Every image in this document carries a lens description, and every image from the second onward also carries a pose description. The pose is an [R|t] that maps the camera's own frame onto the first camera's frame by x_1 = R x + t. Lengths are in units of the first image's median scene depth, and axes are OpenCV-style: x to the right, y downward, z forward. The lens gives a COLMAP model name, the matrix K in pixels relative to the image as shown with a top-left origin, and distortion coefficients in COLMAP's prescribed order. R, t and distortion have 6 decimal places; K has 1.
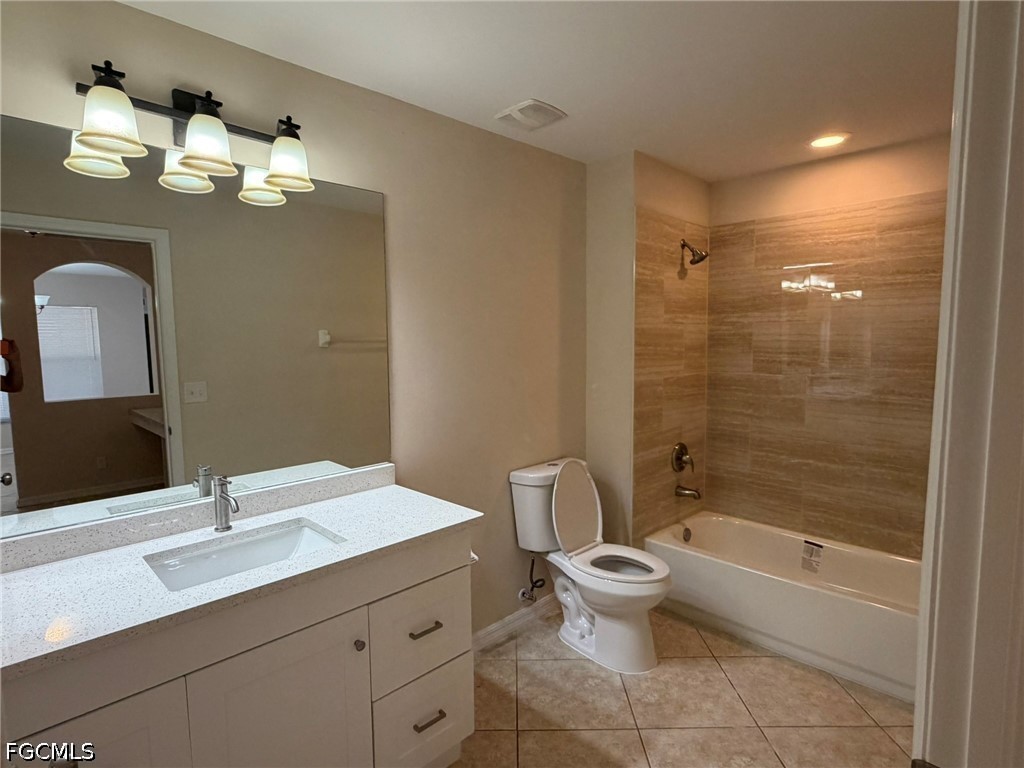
lens RADIAL K [[535.4, 0, 510.7], [0, 535.4, 388.0], [0, 0, 1]] dist [0.003710, -0.003215]
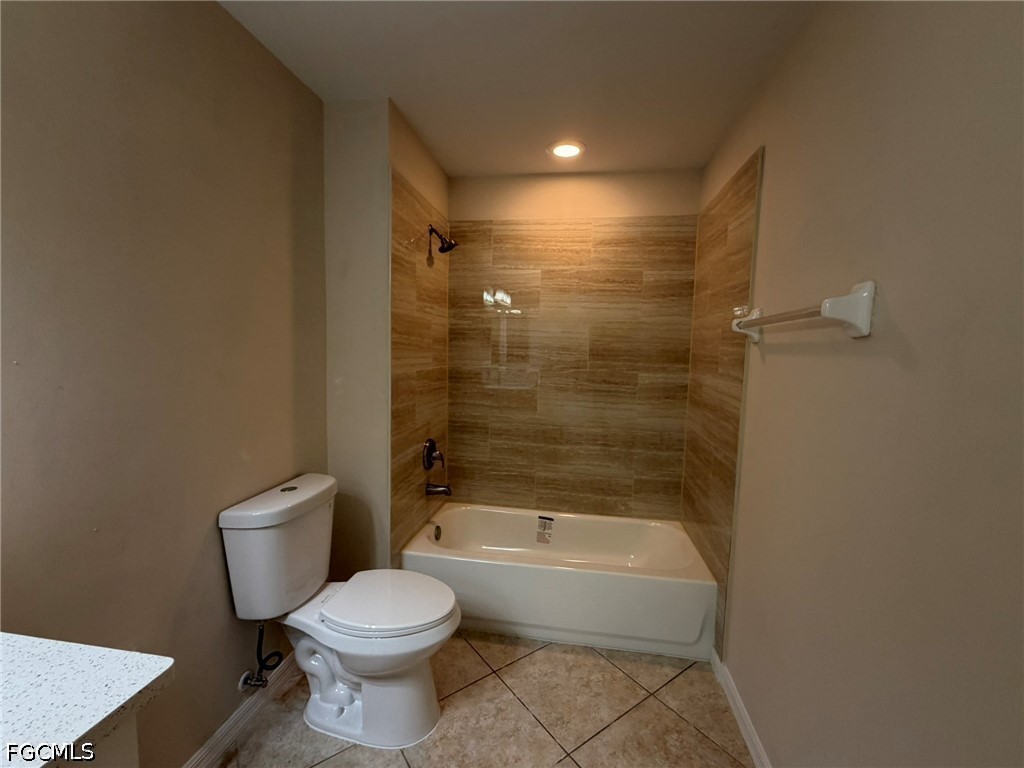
lens RADIAL K [[426.0, 0, 509.3], [0, 426.0, 383.5], [0, 0, 1]] dist [0.000092, 0.000265]
pose [[0.806586, -0.020890, 0.590747, -0.020071], [0.021681, 0.999748, 0.005749, 0.002542], [-0.590719, 0.008171, 0.806836, 0.362141]]
